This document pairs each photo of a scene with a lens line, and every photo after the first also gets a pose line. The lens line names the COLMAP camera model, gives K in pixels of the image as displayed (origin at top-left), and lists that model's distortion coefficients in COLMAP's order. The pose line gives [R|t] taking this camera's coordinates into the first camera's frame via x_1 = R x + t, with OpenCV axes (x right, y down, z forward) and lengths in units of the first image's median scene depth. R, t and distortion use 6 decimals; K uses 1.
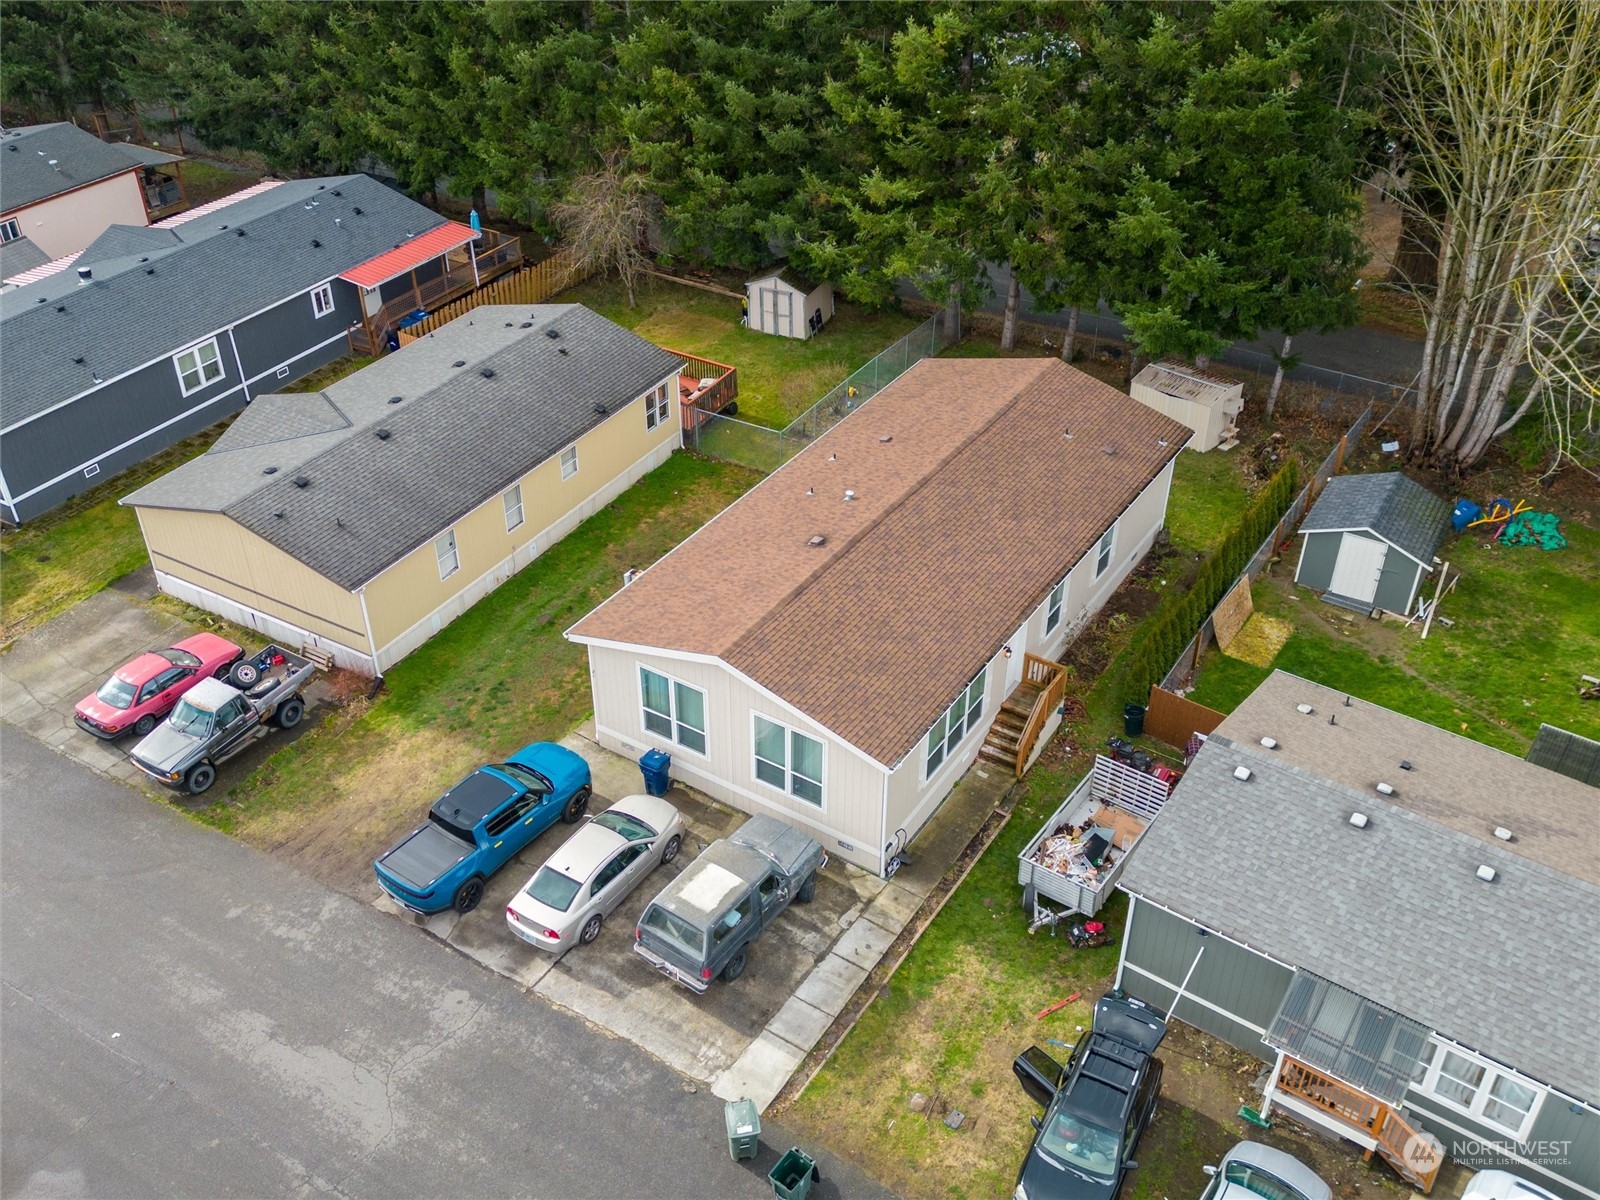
lens RADIAL K [[1432.0, 0, 802.1], [0, 1432.0, 596.6], [0, 0, 1]] dist [0.104966, 0.000493]
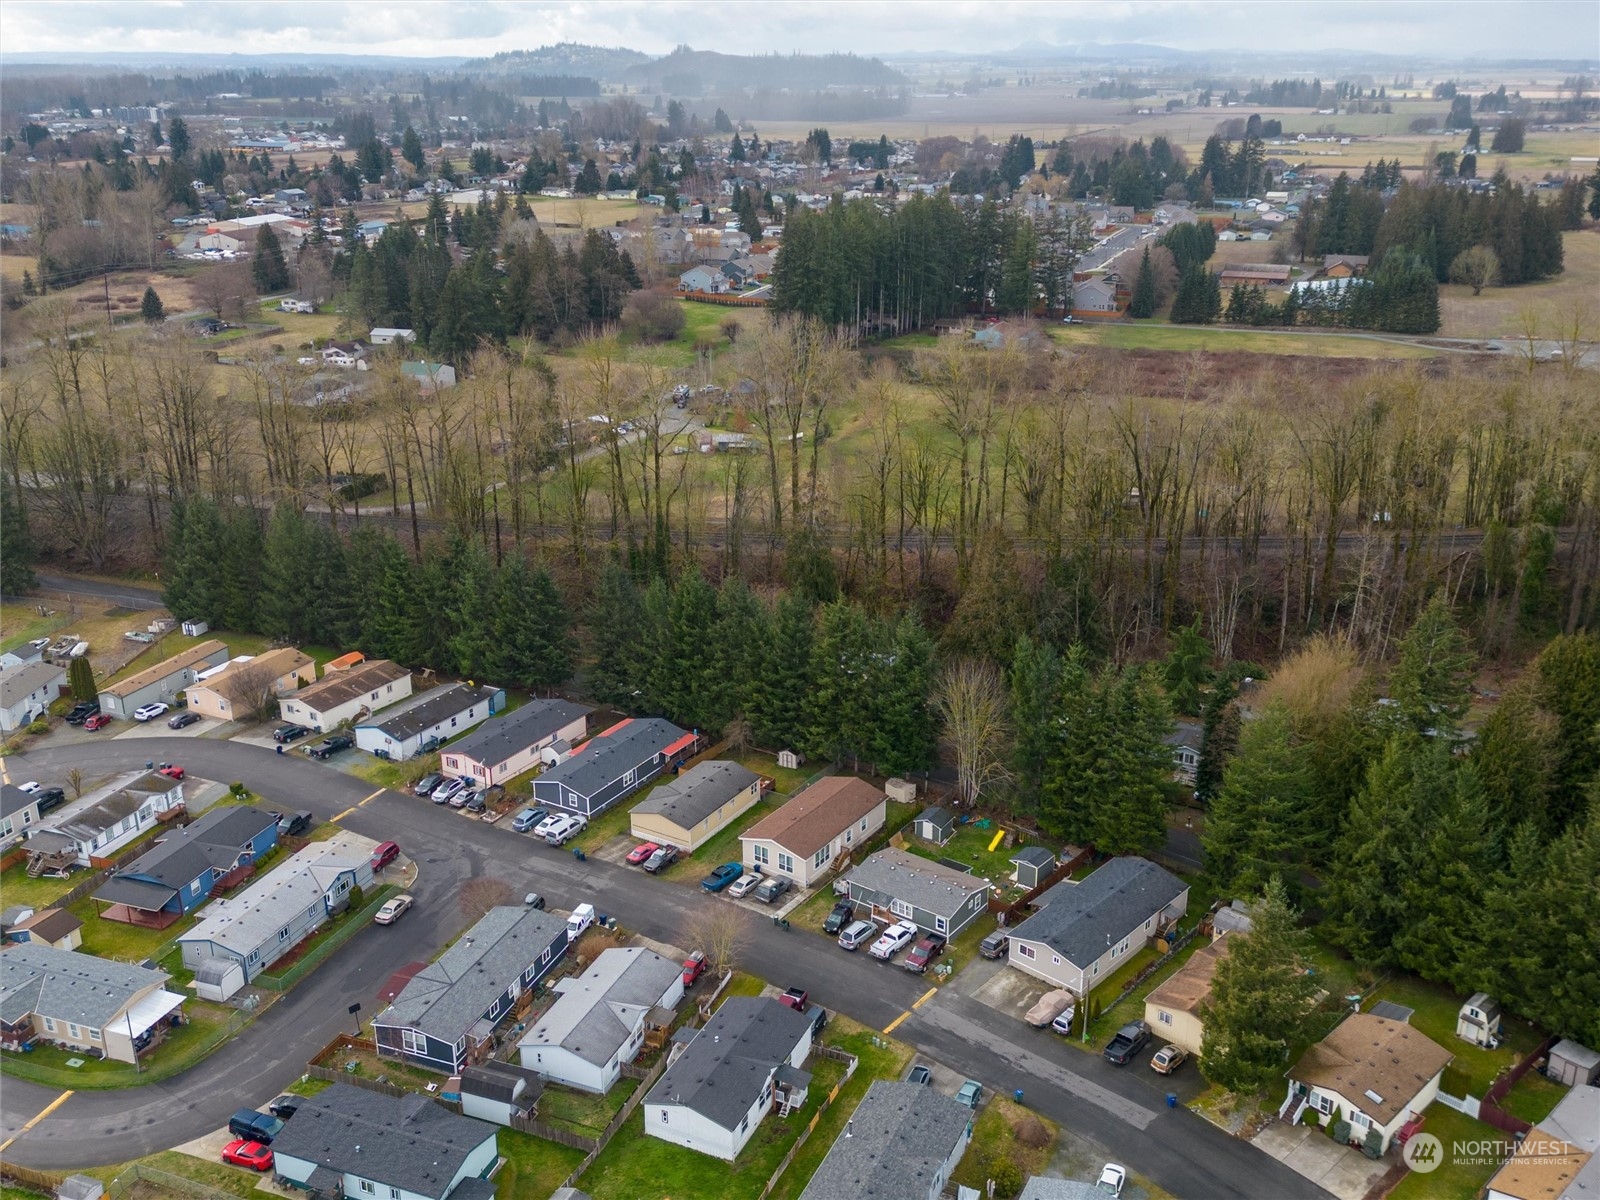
lens RADIAL K [[1432.0, 0, 800.7], [0, 1432.0, 594.7], [0, 0, 1]] dist [0.104966, 0.000493]
pose [[0.999723, 0.000664, -0.023516, 0.113235], [-0.006909, 0.963811, -0.266497, 0.394997], [0.022488, 0.266586, 0.963549, -2.874691]]
